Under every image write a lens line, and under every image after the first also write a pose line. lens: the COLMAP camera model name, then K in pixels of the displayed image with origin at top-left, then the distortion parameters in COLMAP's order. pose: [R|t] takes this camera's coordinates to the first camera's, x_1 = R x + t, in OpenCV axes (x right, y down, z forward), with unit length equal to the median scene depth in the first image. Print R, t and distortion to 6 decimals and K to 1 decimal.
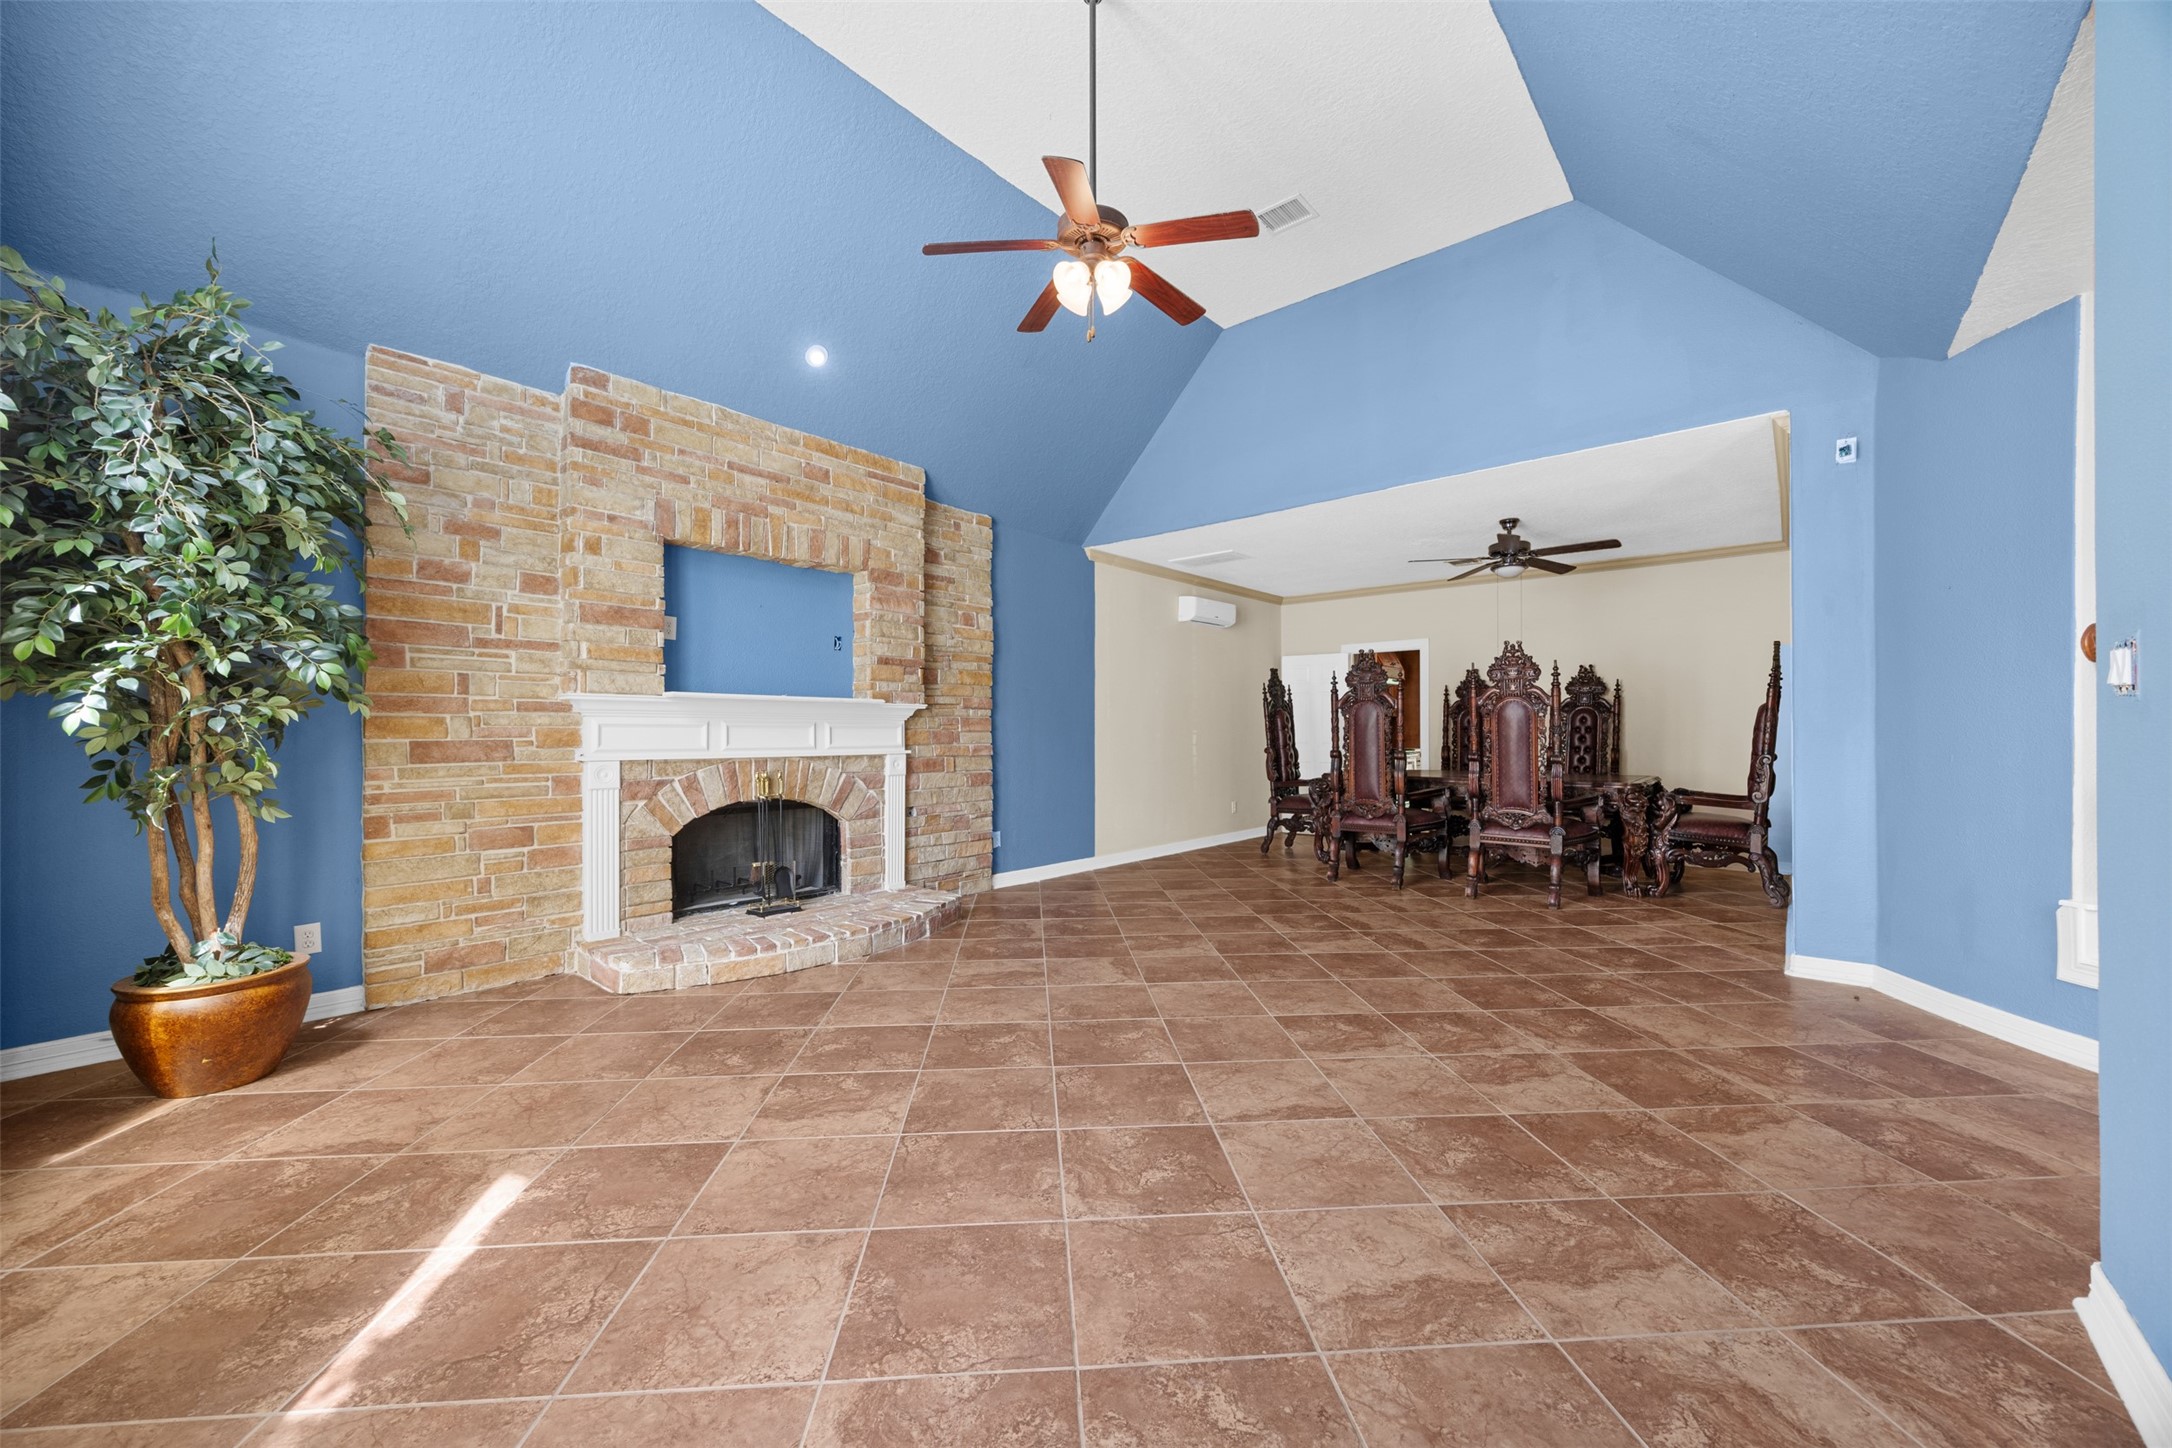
lens RADIAL K [[826.7, 0, 1097.6], [0, 826.7, 721.8], [0, 0, 1]] dist [-0.001294, -0.000668]
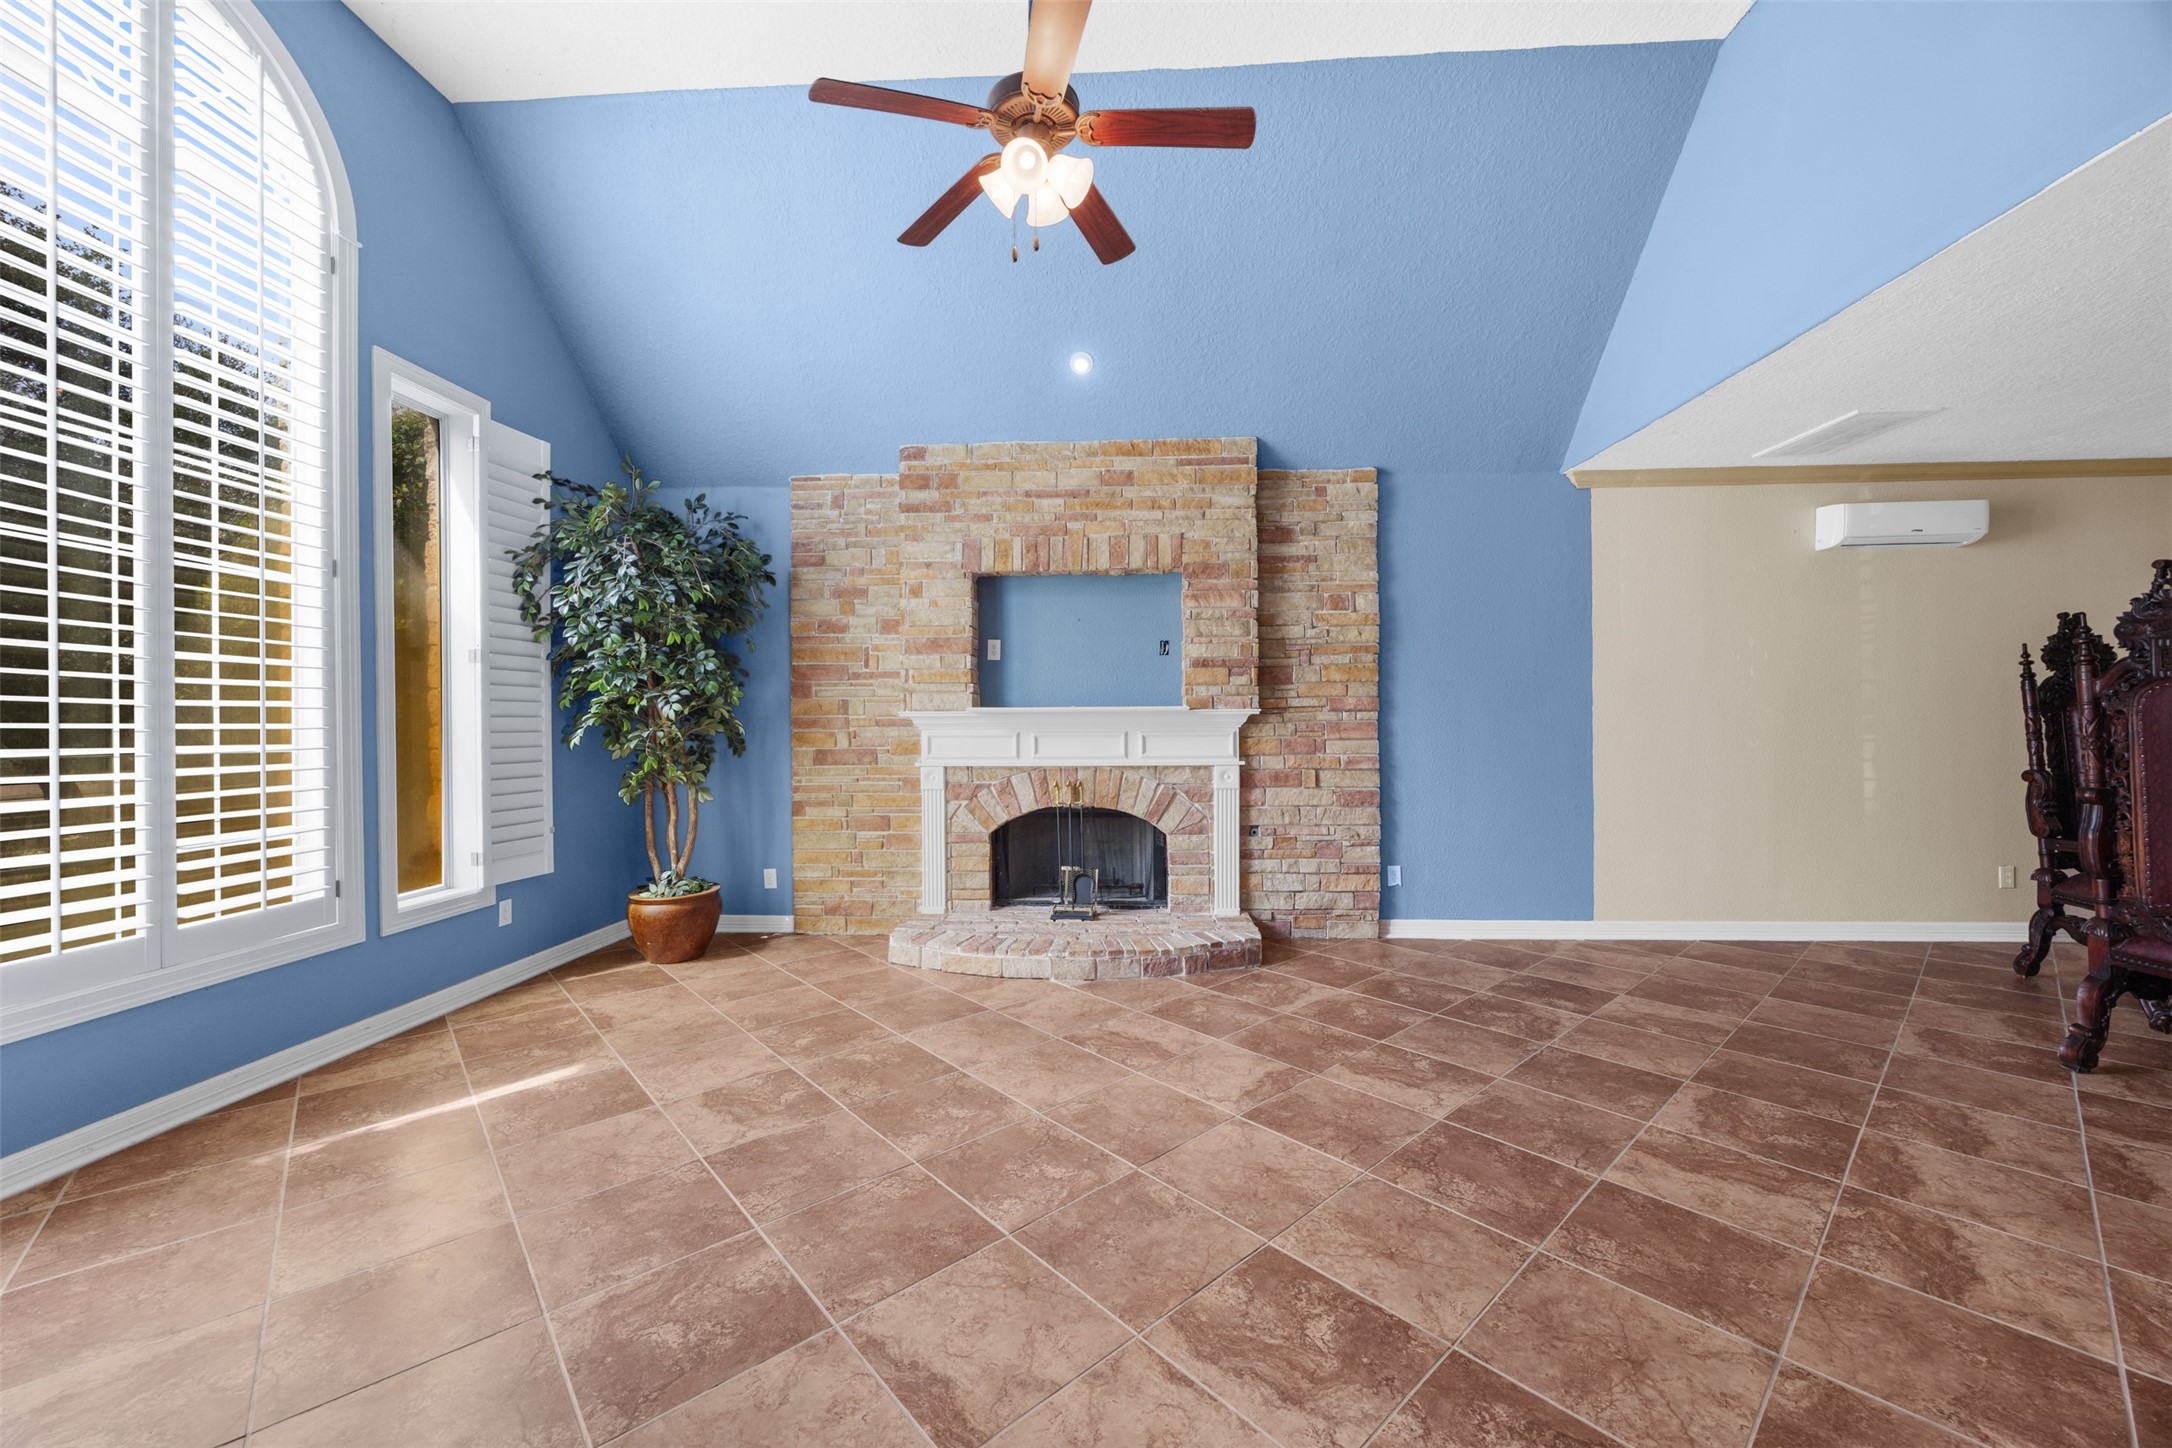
lens RADIAL K [[826.7, 0, 1087.0], [0, 826.7, 721.9], [0, 0, 1]] dist [-0.001294, -0.000668]
pose [[0.603759, -0.004450, -0.797155, 0.510157], [0.016565, 0.999839, 0.006964, -0.022836], [0.796995, -0.017410, 0.603735, 0.454158]]
